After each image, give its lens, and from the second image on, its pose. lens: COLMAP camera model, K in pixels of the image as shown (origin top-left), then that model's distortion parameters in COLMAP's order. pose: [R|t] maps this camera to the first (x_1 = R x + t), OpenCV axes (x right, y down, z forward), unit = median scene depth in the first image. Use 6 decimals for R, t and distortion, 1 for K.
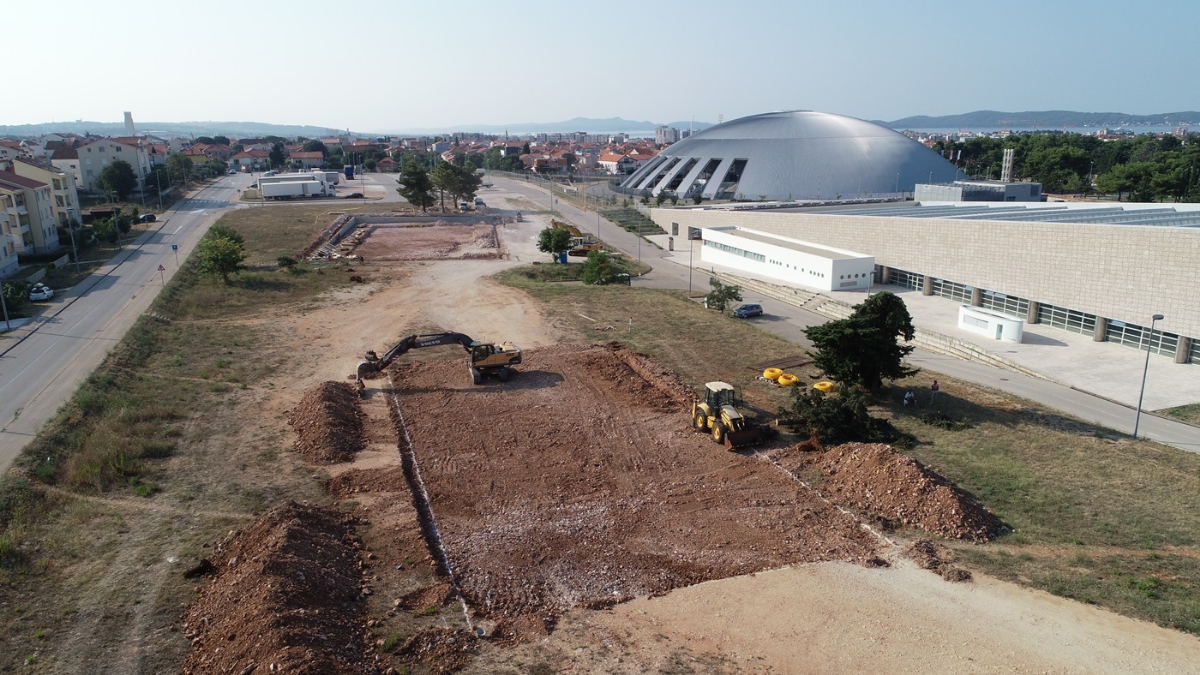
lens RADIAL K [[800.7, 0, 600.0], [0, 800.7, 337.5], [0, 0, 1]] dist [-0.003702, -0.000091]
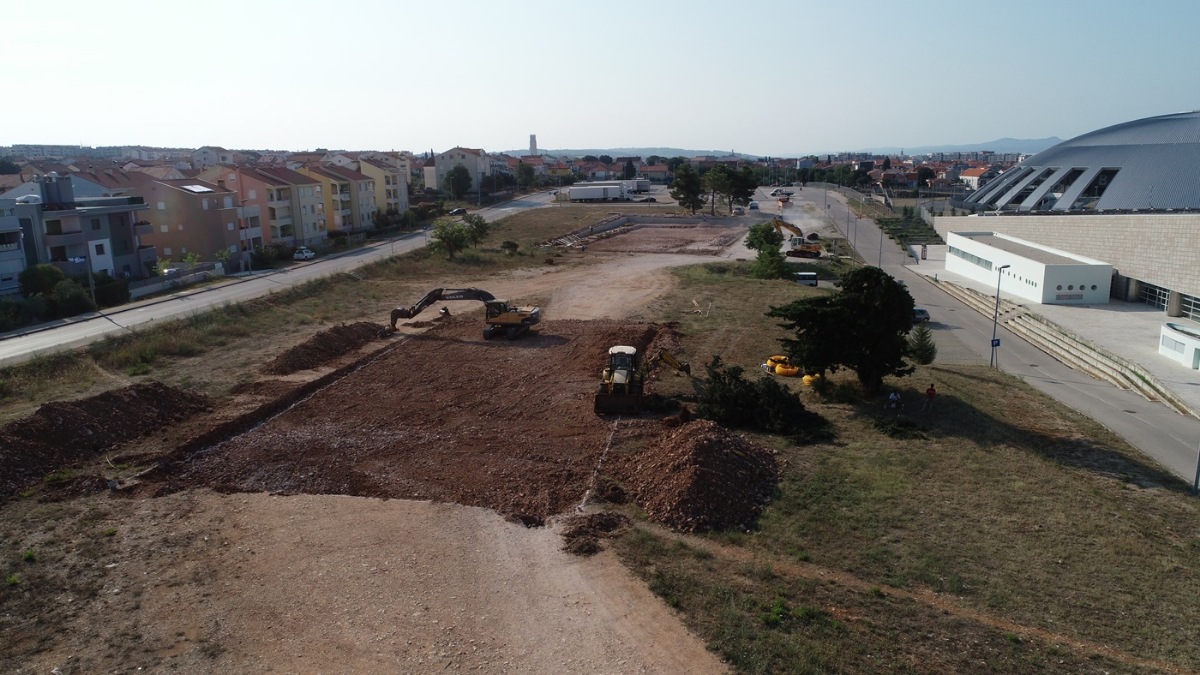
lens RADIAL K [[800.7, 0, 600.0], [0, 800.7, 337.5], [0, 0, 1]] dist [-0.003702, -0.000091]
pose [[0.884698, 0.092682, -0.456858, 0.310383], [-0.105705, 0.994393, -0.002966, 0.029609], [0.454022, 0.050916, 0.889535, 0.094514]]
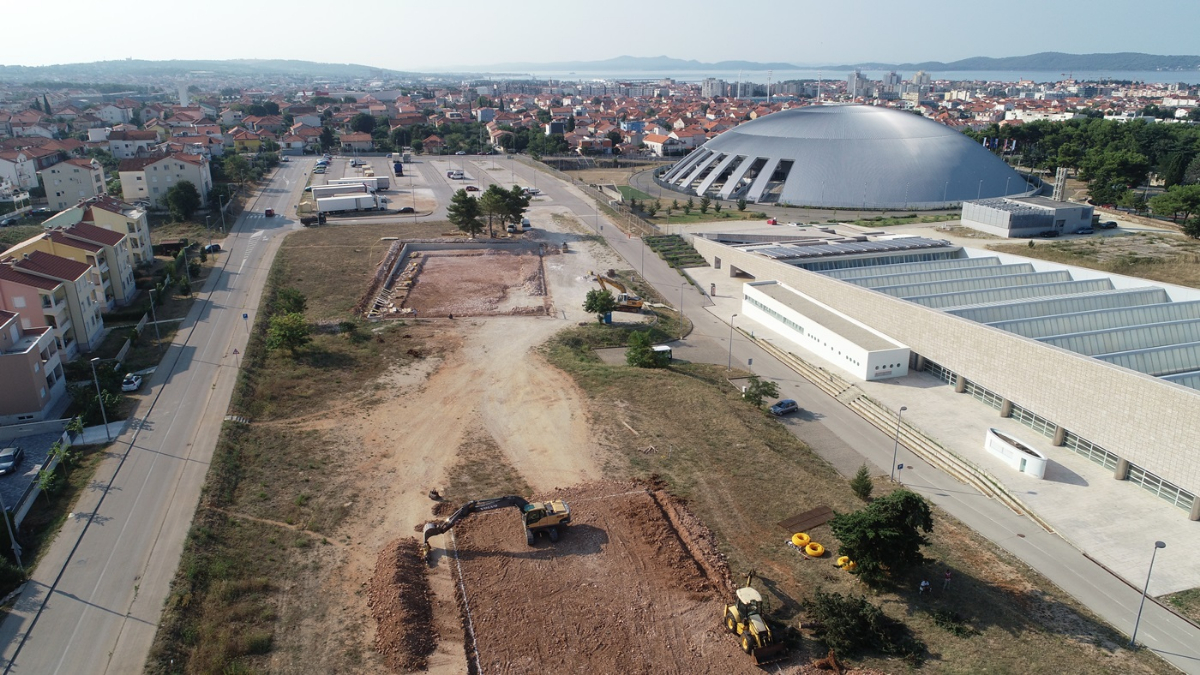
lens RADIAL K [[800.7, 0, 600.0], [0, 800.7, 337.5], [0, 0, 1]] dist [-0.003702, -0.000091]
pose [[0.998527, 0.024436, -0.048450, -0.007283], [-0.020902, 0.997175, 0.072153, -0.212001], [0.050076, -0.071034, 0.996216, -0.054201]]
